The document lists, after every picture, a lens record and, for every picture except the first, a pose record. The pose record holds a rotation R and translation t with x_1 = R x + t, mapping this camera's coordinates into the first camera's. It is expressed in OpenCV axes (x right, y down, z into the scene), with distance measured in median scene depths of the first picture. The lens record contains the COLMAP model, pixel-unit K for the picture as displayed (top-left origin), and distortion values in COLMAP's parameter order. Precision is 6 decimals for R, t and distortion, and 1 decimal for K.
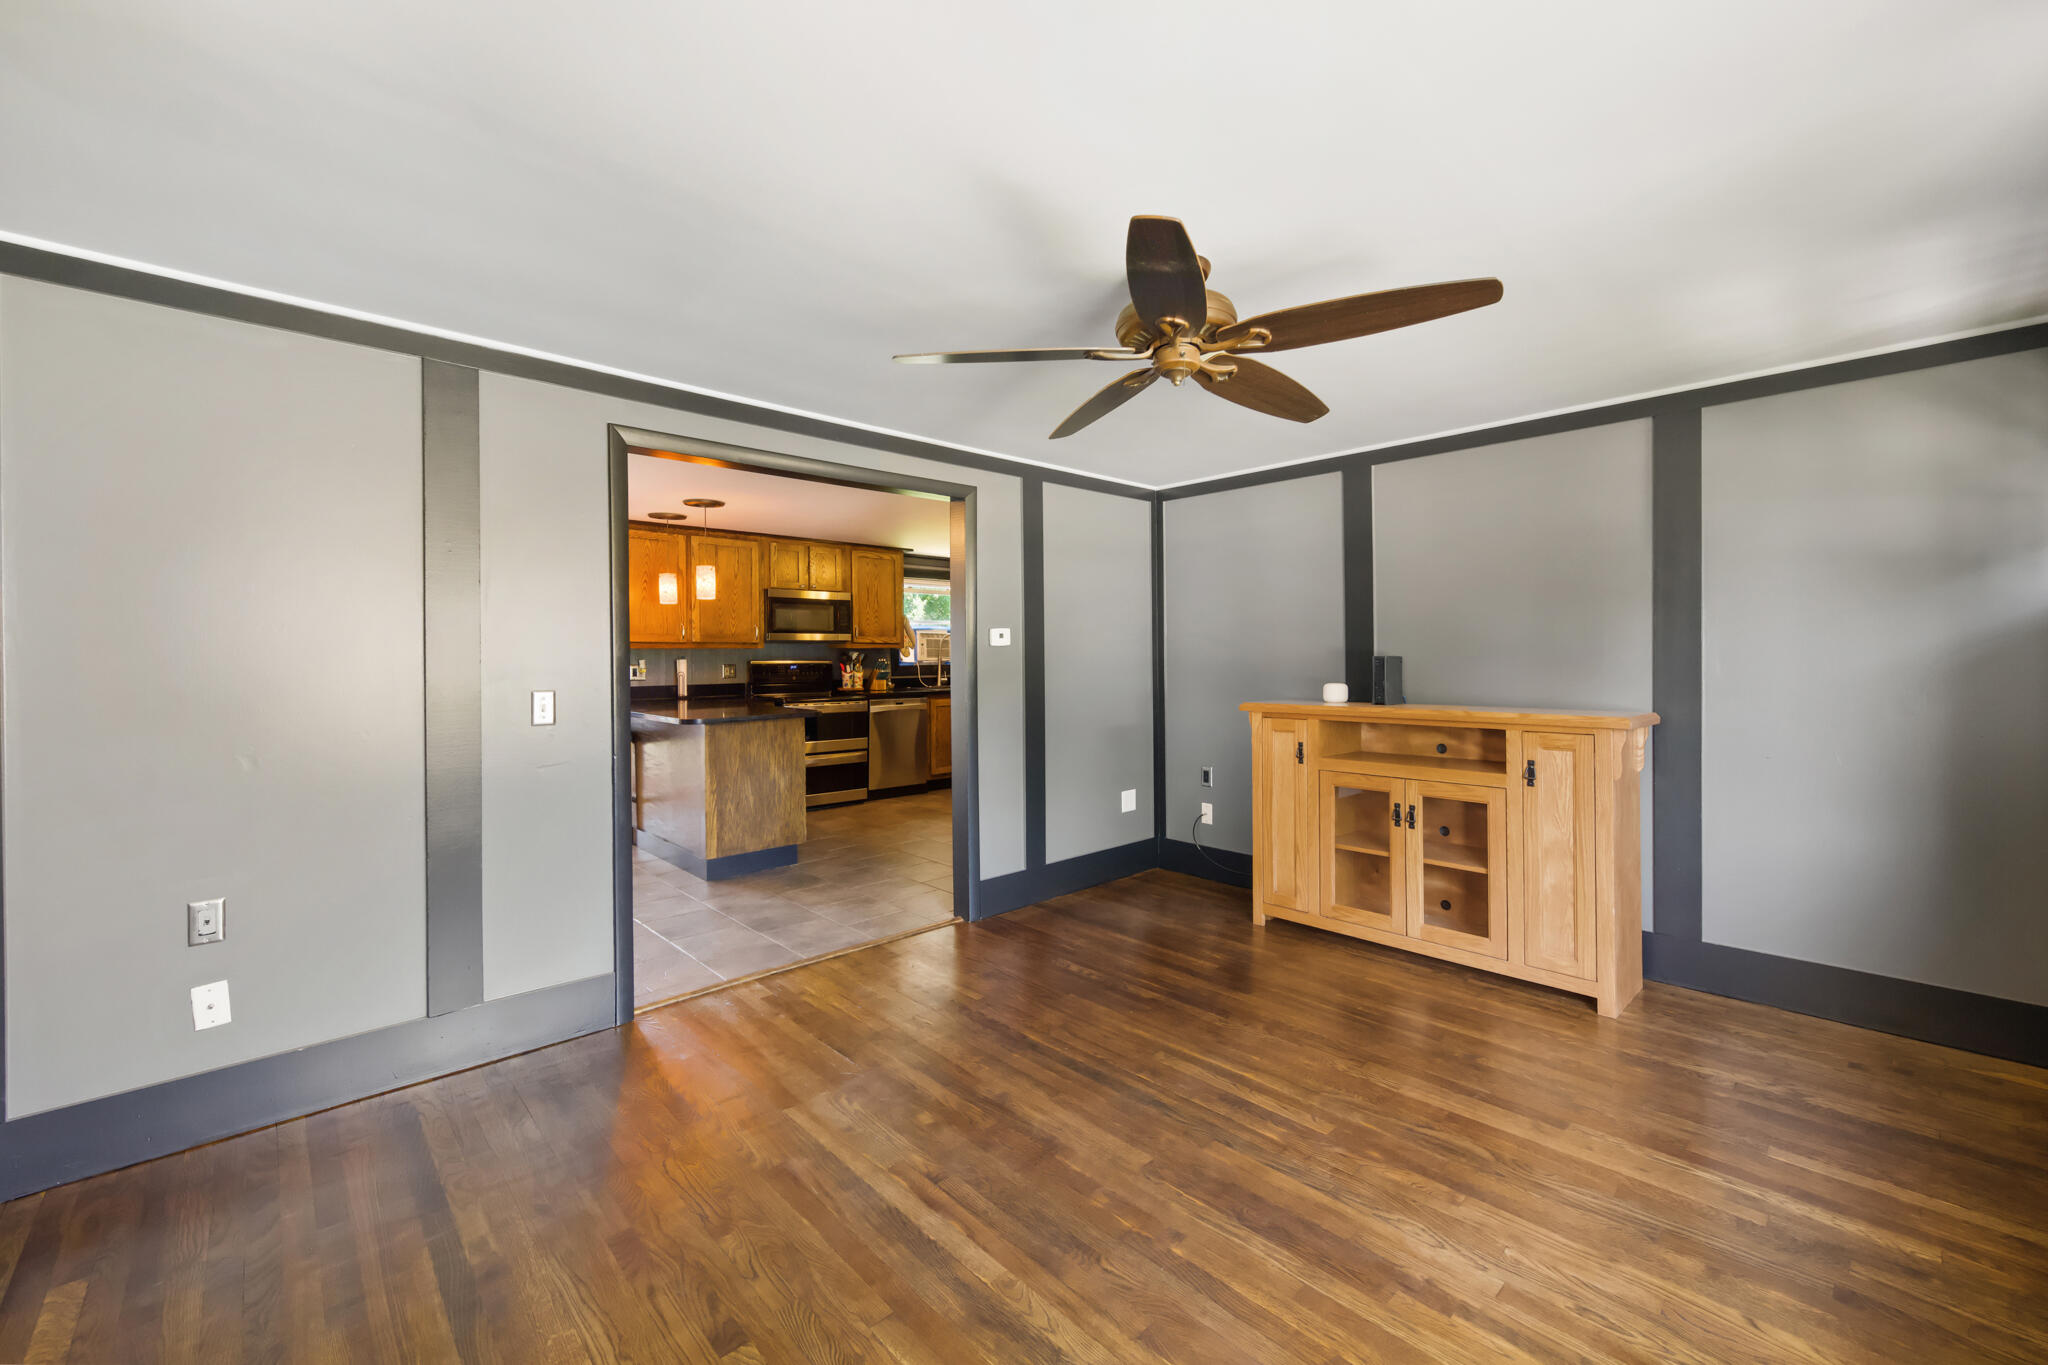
lens RADIAL K [[837.6, 0, 1033.3], [0, 837.6, 639.7], [0, 0, 1]] dist [-0.001294, -0.000335]
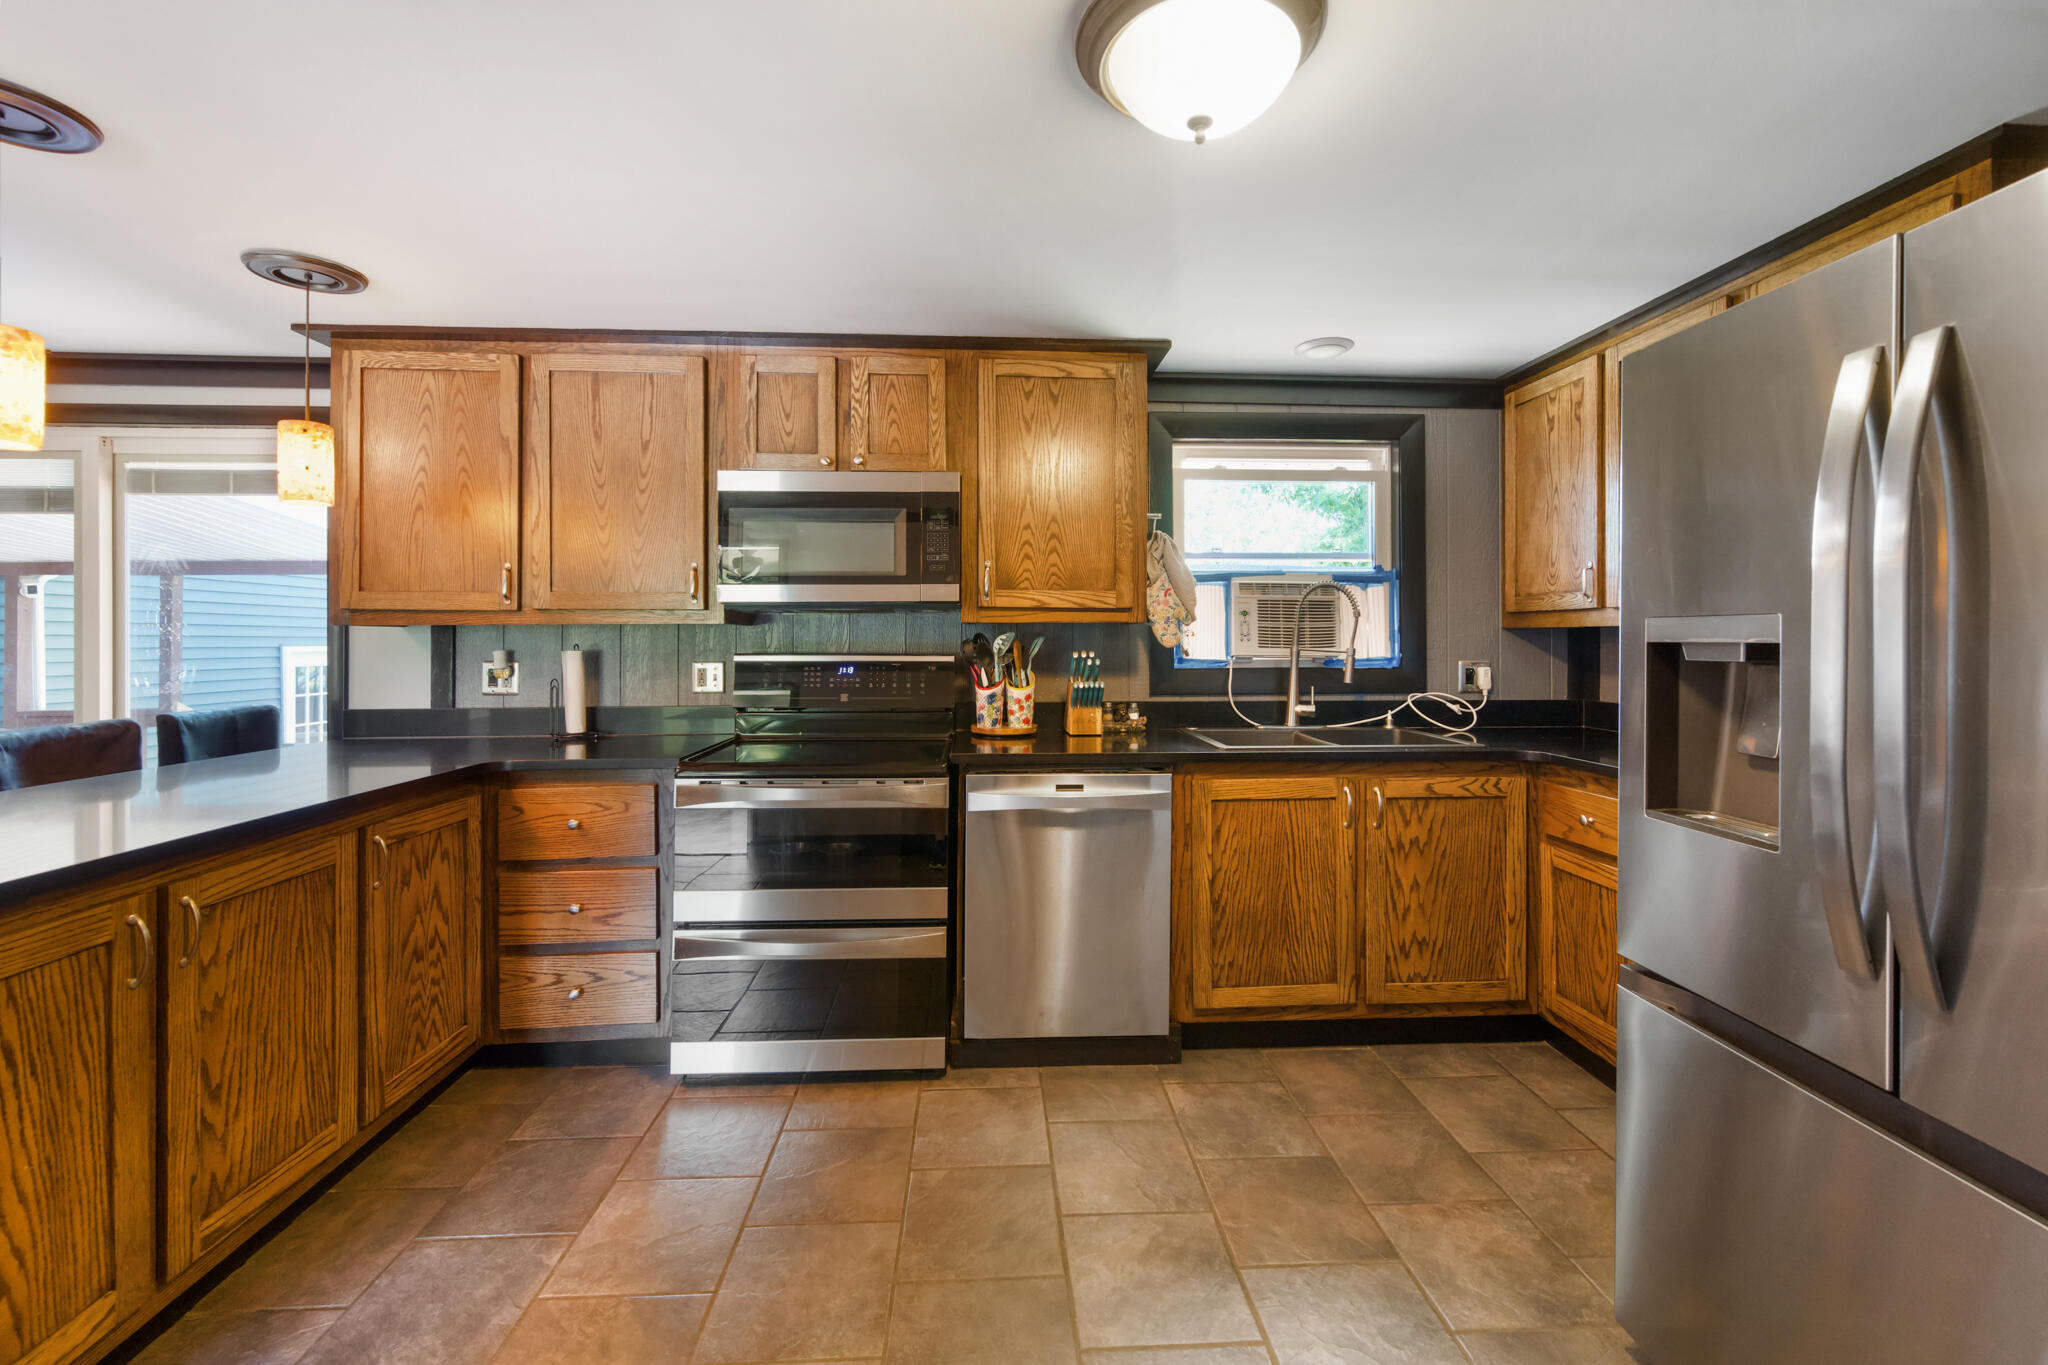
lens RADIAL K [[840.0, 0, 1021.8], [0, 840.0, 628.9], [0, 0, 1]] dist [-0.000653, -0.000155]
pose [[0.753235, -0.002829, -0.657745, 0.041749], [0.010326, 0.999918, 0.007524, 0.009823], [0.657670, -0.012459, 0.753203, 0.707921]]
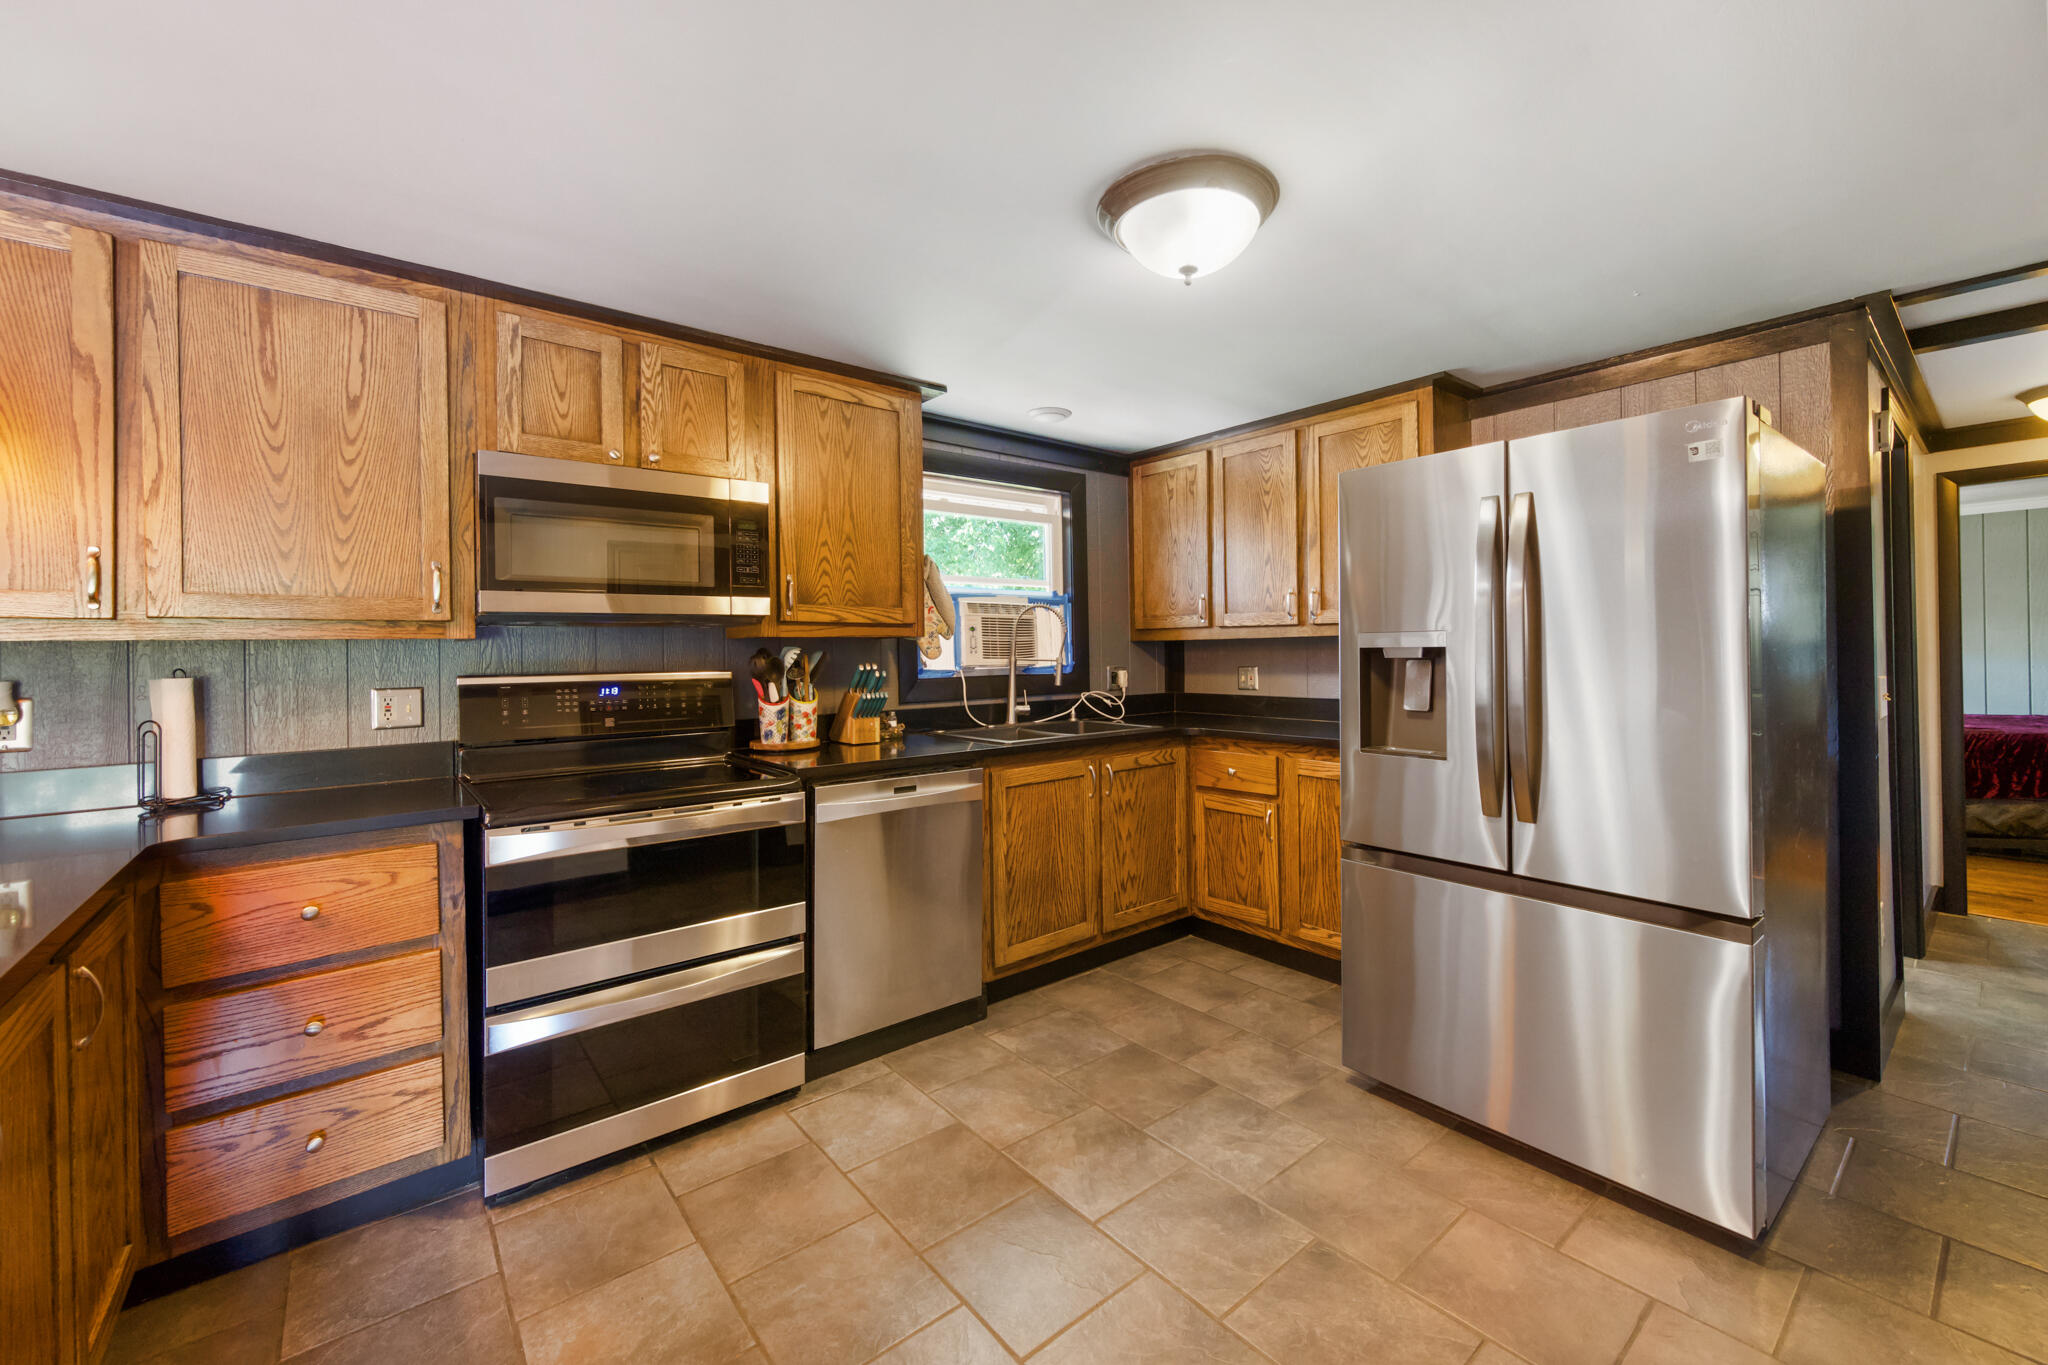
lens RADIAL K [[837.6, 0, 1033.3], [0, 837.6, 639.7], [0, 0, 1]] dist [-0.001294, -0.000335]
pose [[0.997356, -0.009318, -0.072073, -0.076171], [0.009918, 0.999919, 0.007971, 0.009039], [0.071993, -0.008665, 0.997367, 0.620940]]
